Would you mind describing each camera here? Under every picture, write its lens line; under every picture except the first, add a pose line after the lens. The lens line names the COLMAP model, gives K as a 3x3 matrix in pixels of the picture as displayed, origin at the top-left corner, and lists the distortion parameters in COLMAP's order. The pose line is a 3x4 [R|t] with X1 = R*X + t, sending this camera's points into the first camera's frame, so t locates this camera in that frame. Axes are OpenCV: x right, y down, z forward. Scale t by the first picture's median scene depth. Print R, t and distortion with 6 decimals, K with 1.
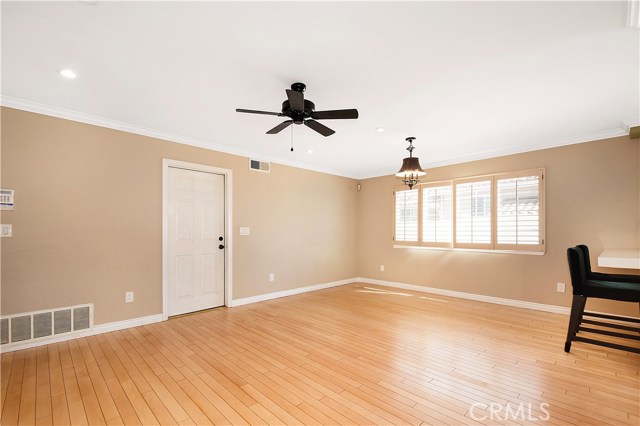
lens RADIAL K [[283.9, 0, 329.5], [0, 283.9, 228.3], [0, 0, 1]] dist [0.001301, -0.000187]
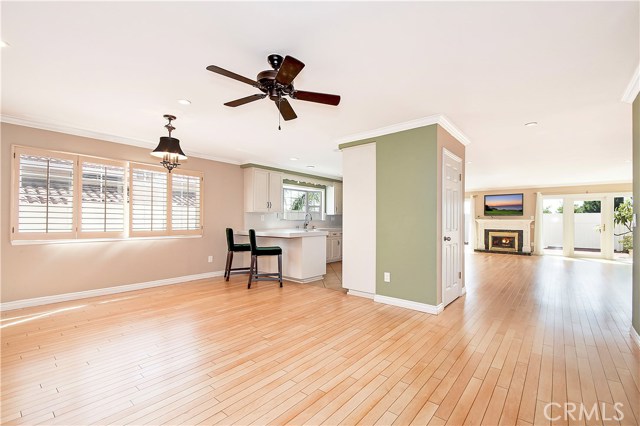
lens RADIAL K [[283.9, 0, 318.1], [0, 283.9, 217.5], [0, 0, 1]] dist [0.001301, -0.000187]
pose [[-0.079295, 0.013344, 0.996762, -0.589756], [-0.017970, 0.999729, -0.014813, 0.010010], [-0.996689, -0.019086, -0.079034, 0.538090]]
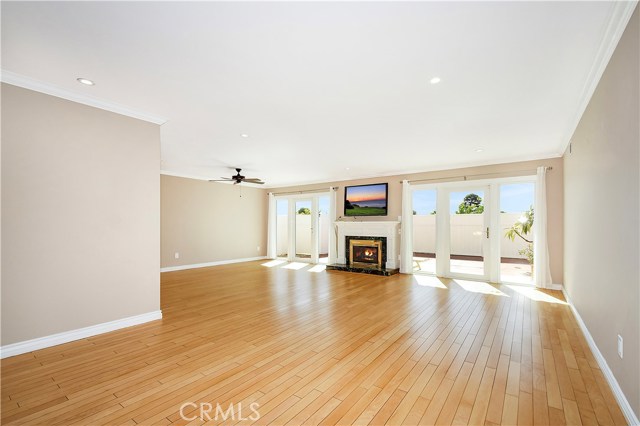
lens RADIAL K [[283.9, 0, 330.7], [0, 283.9, 227.8], [0, 0, 1]] dist [0.001301, -0.000187]
pose [[-0.167726, -0.009543, 0.985787, 0.089136], [-0.009547, 0.999922, 0.008056, -0.011691], [-0.985787, -0.008060, -0.167804, -0.716064]]
